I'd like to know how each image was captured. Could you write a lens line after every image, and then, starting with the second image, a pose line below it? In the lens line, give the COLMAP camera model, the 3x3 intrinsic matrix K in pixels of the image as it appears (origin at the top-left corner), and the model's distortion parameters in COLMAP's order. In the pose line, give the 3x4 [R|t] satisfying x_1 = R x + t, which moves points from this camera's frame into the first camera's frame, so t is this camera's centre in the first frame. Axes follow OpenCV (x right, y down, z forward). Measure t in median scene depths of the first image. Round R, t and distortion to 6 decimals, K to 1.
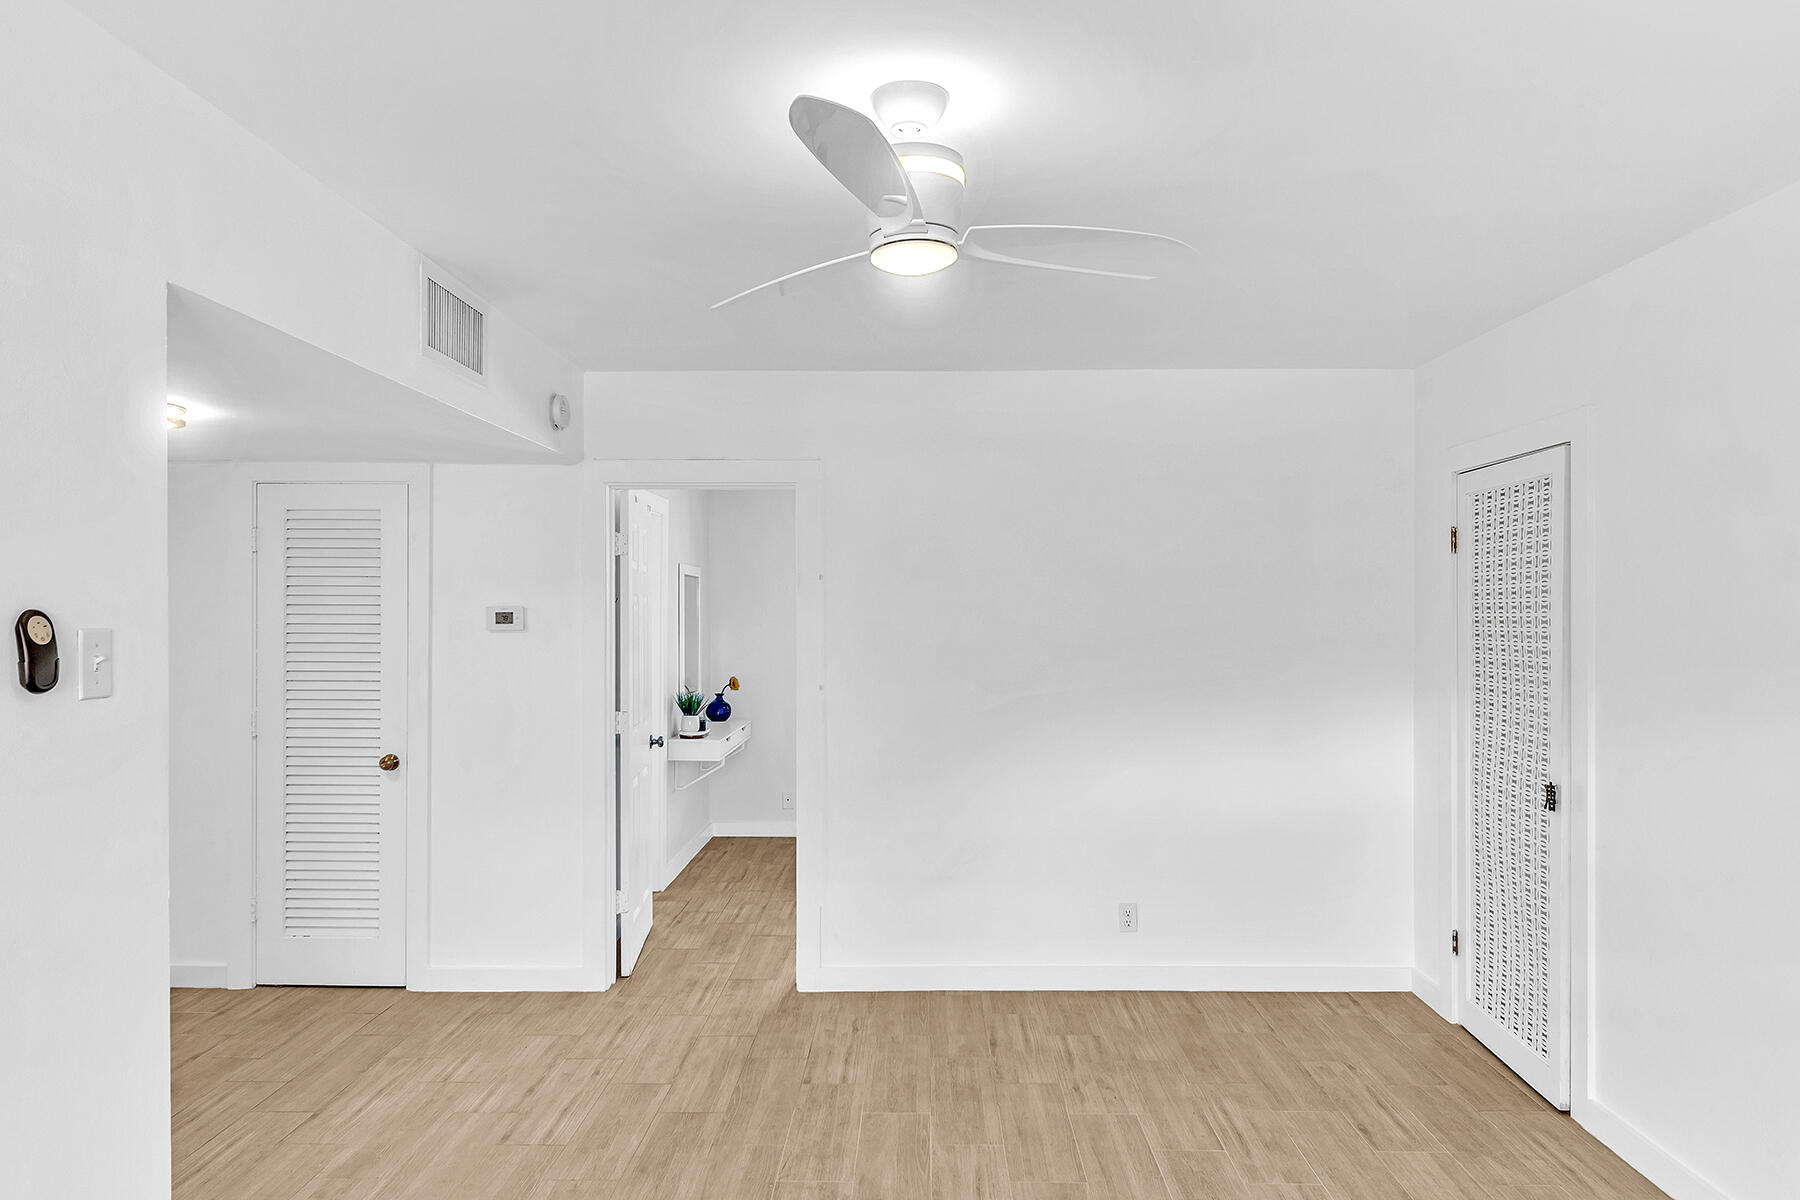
lens RADIAL K [[1123.3, 0, 903.6], [0, 1123.3, 612.2], [0, 0, 1]] dist [0.028630, -0.032038]
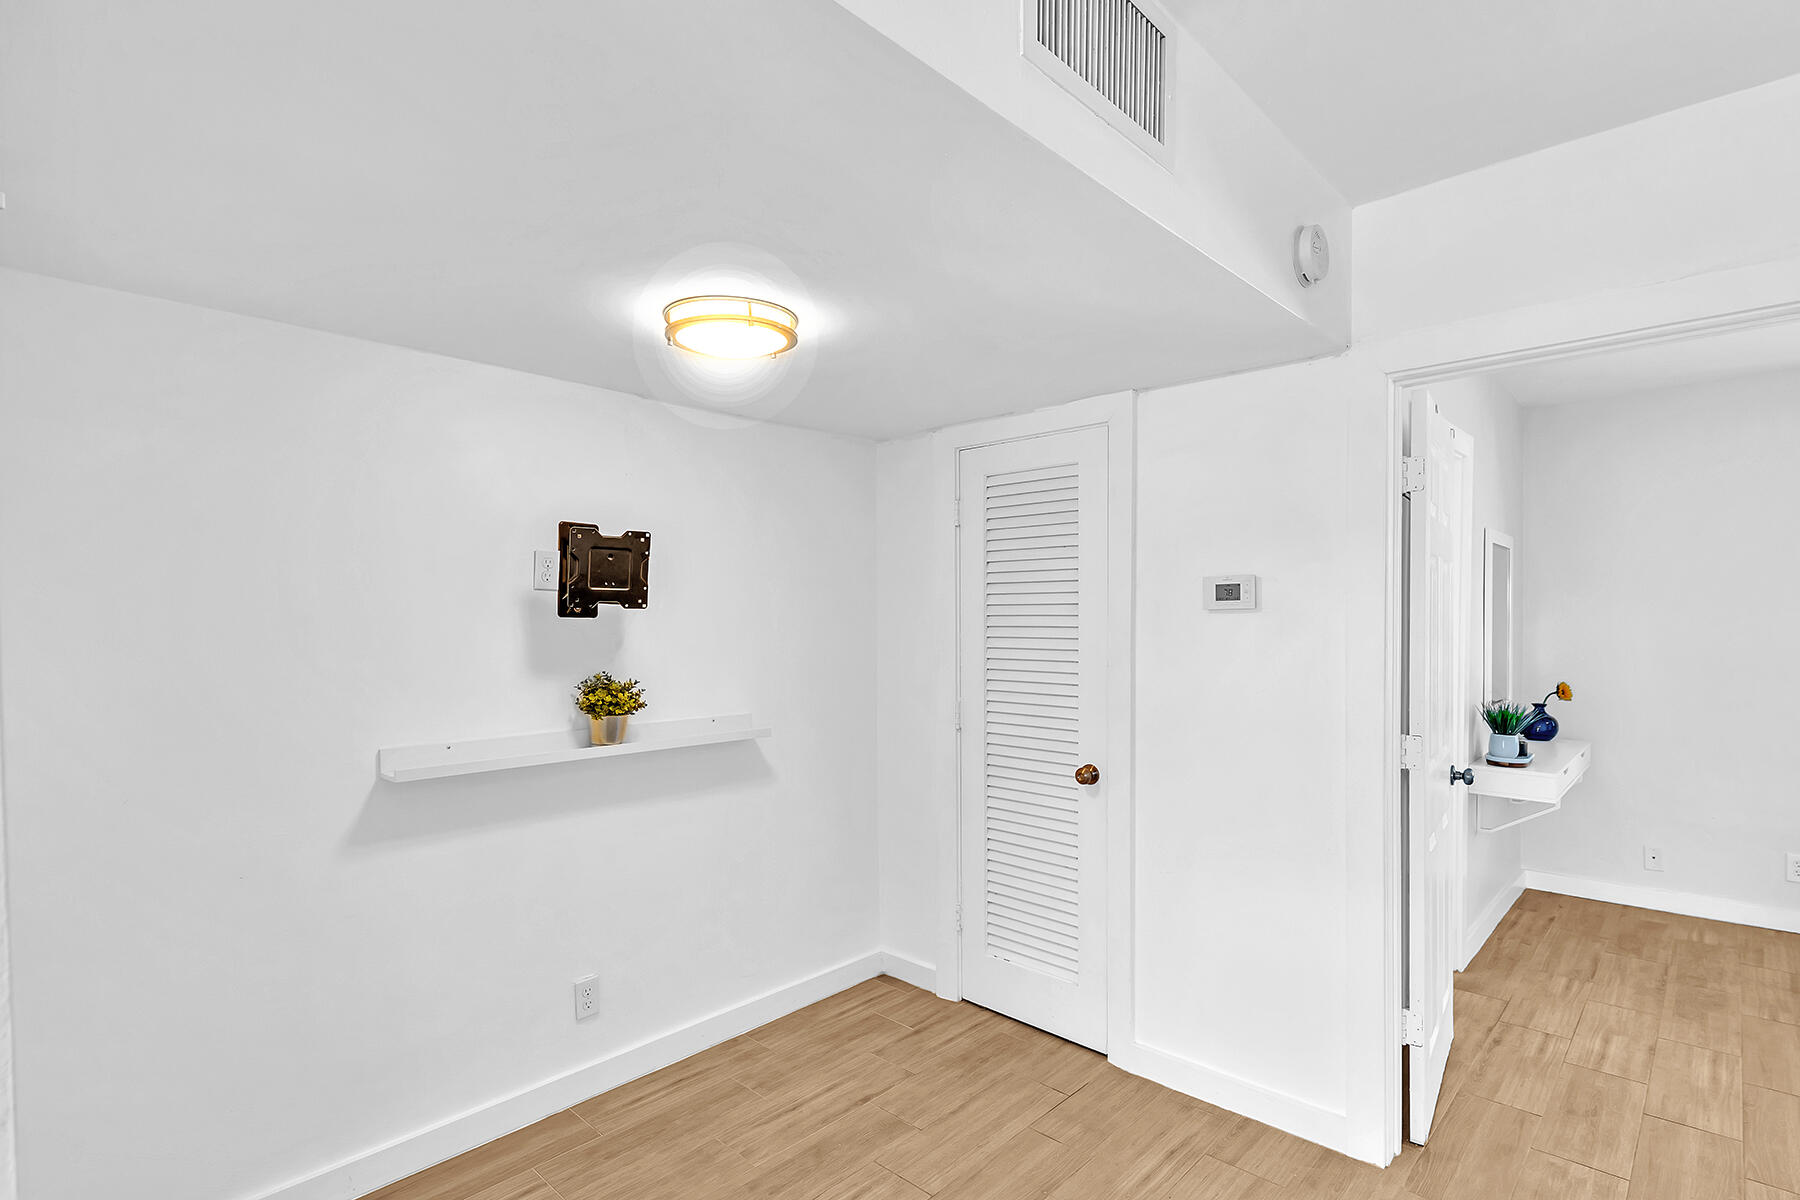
lens RADIAL K [[883.3, 0, 898.4], [0, 883.3, 639.2], [0, 0, 1]] dist [0.021738, -0.013887]
pose [[0.738472, 0.011426, -0.674187, -0.145790], [0.006591, 0.999686, 0.024163, 0.022462], [0.674251, -0.022287, 0.738166, 0.498168]]
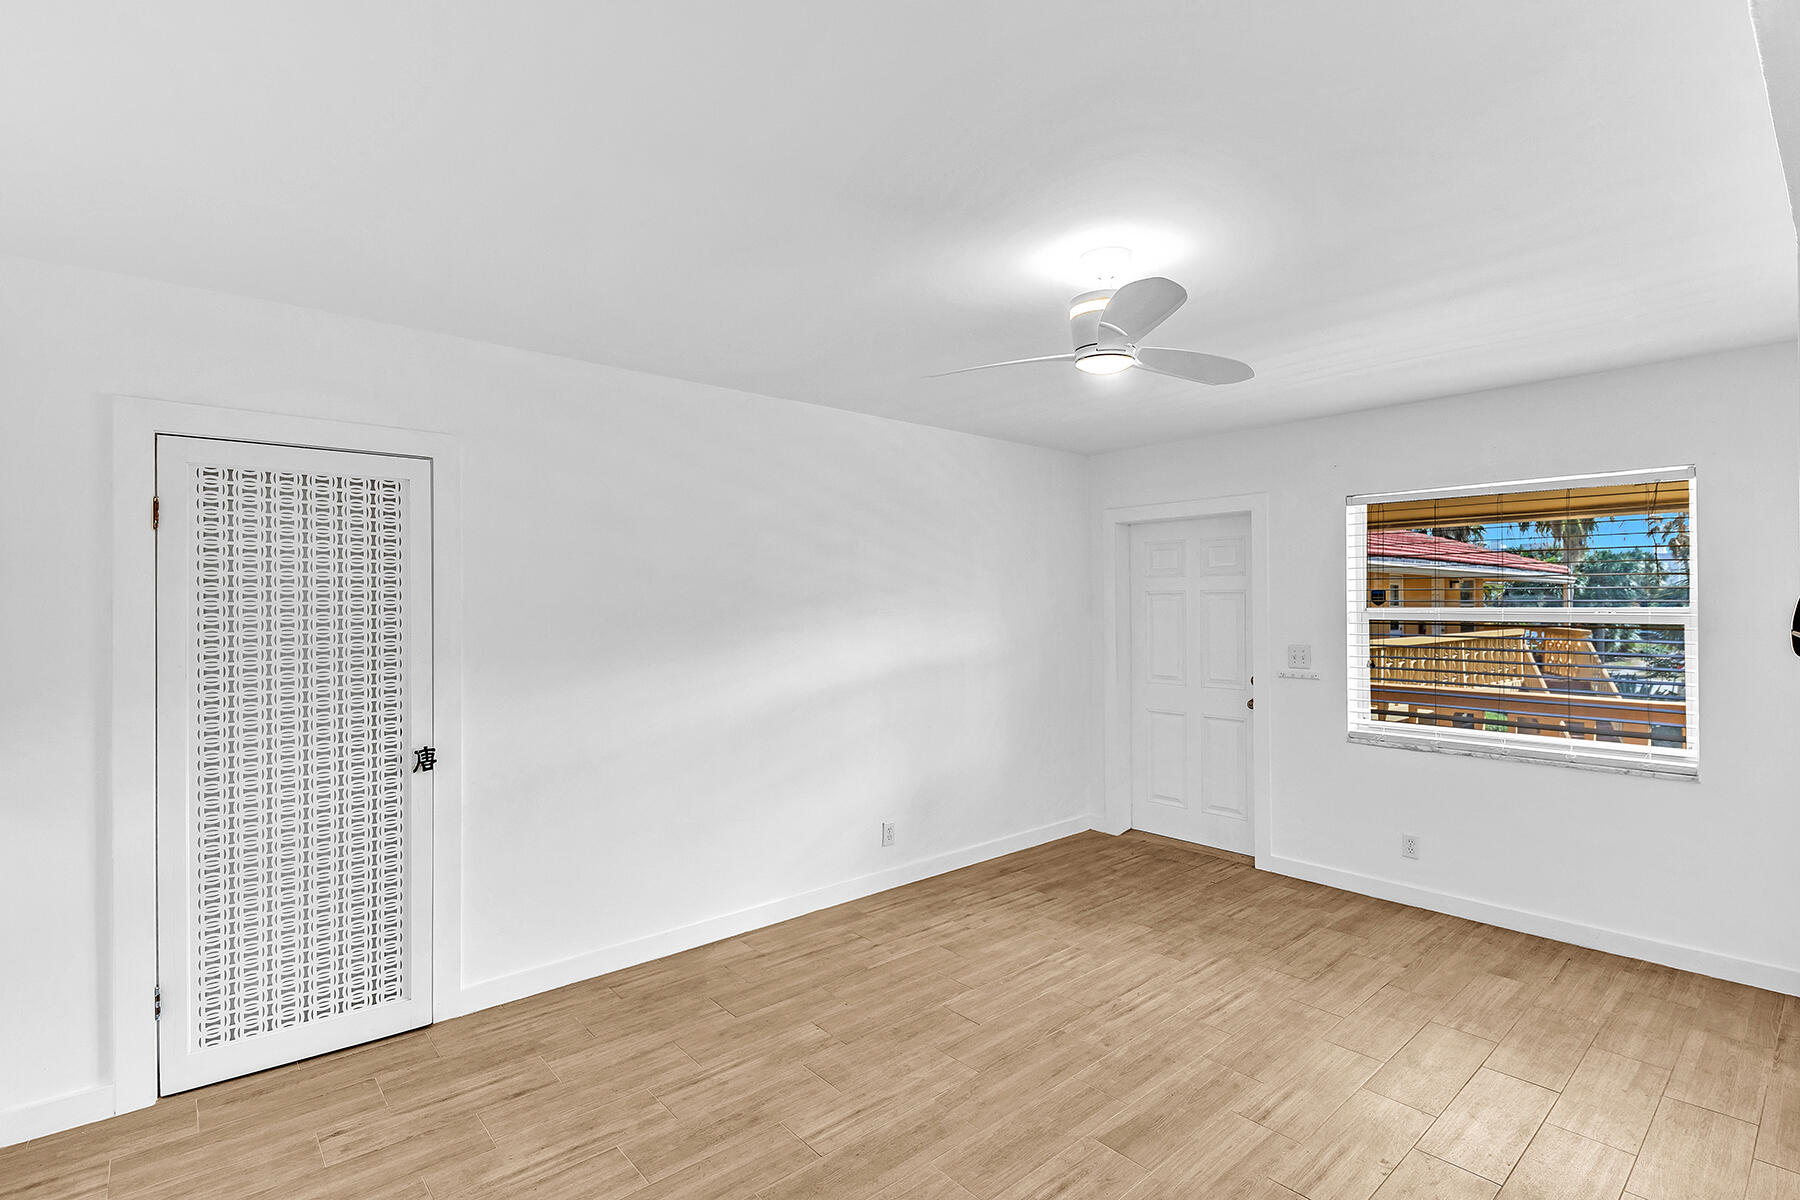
lens RADIAL K [[840.0, 0, 900.0], [0, 840.0, 605.8], [0, 0, 1]] dist [0.020192, -0.011914]
pose [[-0.670454, -0.000277, 0.741951, -0.336628], [0.002310, 0.999994, 0.002461, 0.004057], [-0.741947, 0.003365, -0.670450, 1.031877]]
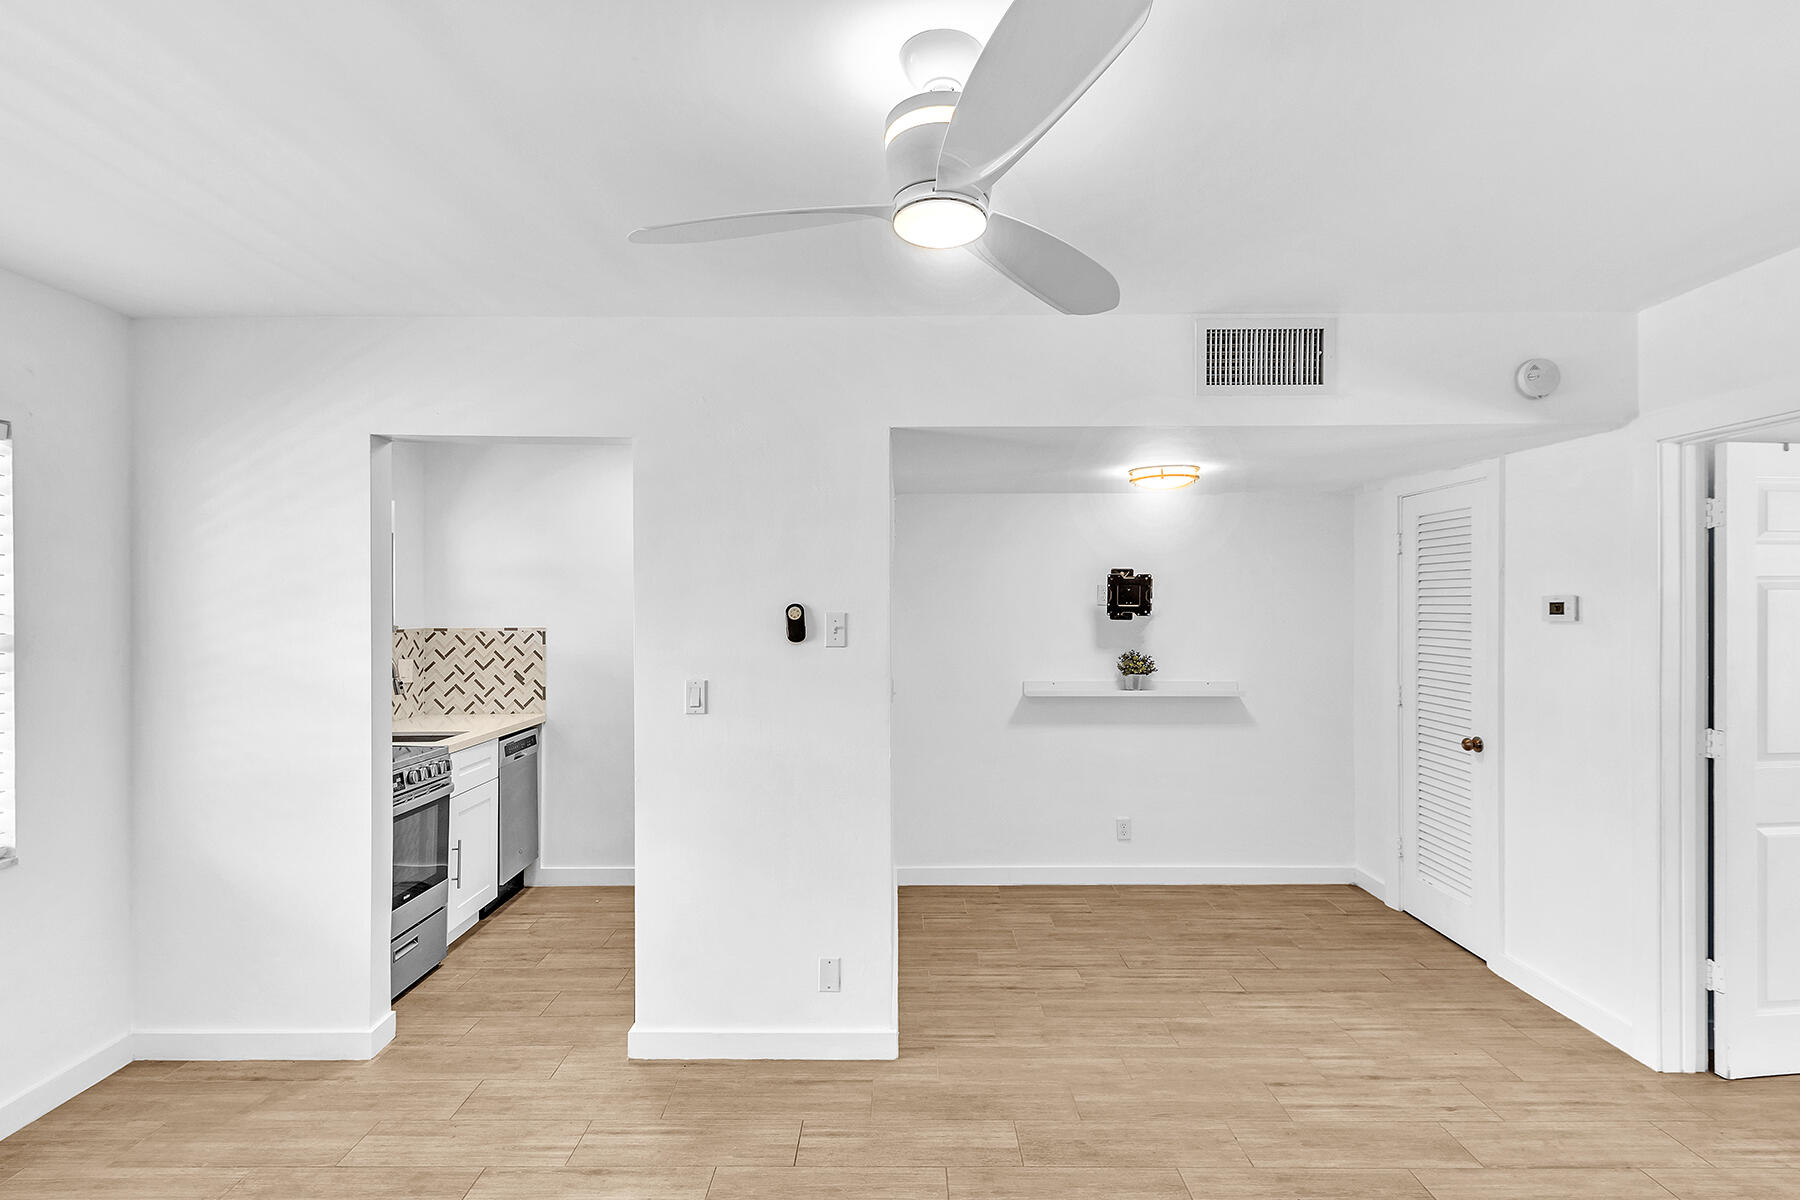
lens RADIAL K [[840.0, 0, 900.0], [0, 840.0, 605.8], [0, 0, 1]] dist [0.020192, -0.011914]
pose [[0.015363, -0.001550, -0.999881, 0.372198], [0.004342, 0.999989, -0.001484, 0.001964], [0.999873, -0.004319, 0.015370, 0.504608]]
